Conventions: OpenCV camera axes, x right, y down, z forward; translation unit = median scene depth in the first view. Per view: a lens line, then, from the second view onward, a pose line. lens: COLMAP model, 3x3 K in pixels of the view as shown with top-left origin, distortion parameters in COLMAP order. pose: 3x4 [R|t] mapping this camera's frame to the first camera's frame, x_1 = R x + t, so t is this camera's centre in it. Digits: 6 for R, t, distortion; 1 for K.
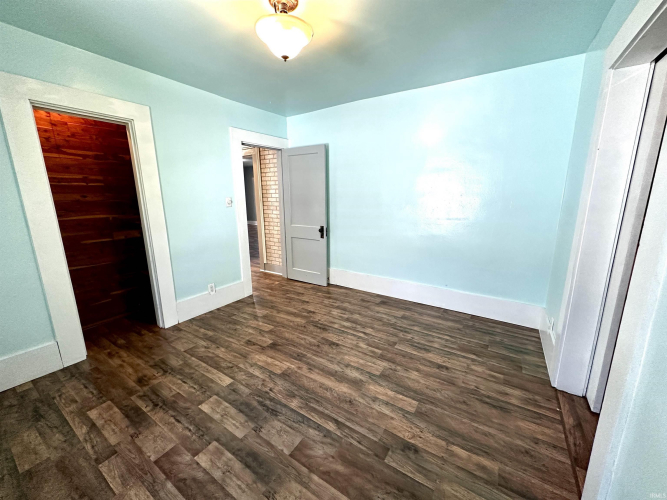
lens RADIAL K [[264.9, 0, 333.5], [0, 264.9, 250.0], [0, 0, 1]] dist [0.001563, 0.000049]
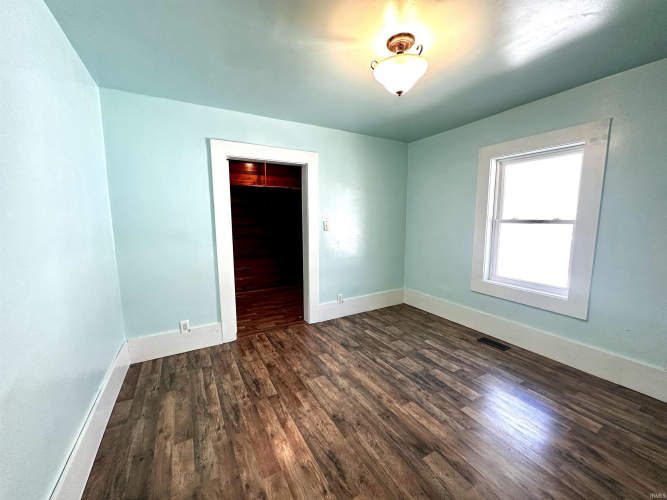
lens RADIAL K [[264.9, 0, 333.5], [0, 264.9, 250.0], [0, 0, 1]] dist [0.001563, 0.000049]
pose [[-0.889215, -0.043138, 0.455452, -0.351666], [0.107056, 0.948282, 0.298831, -0.365644], [-0.444788, 0.314484, -0.838608, 1.693537]]
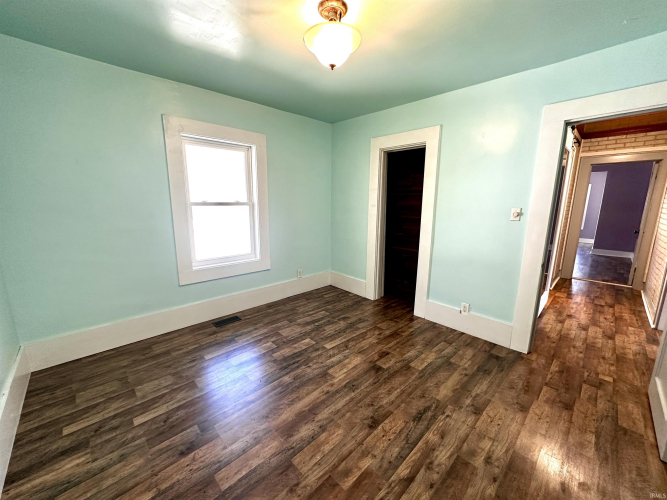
lens RADIAL K [[264.9, 0, 333.5], [0, 264.9, 250.0], [0, 0, 1]] dist [0.001563, 0.000049]
pose [[-0.225470, 0.188780, -0.955785, 0.682483], [-0.208941, 0.948850, 0.236700, -0.239459], [0.951581, 0.253072, -0.174493, 1.038155]]
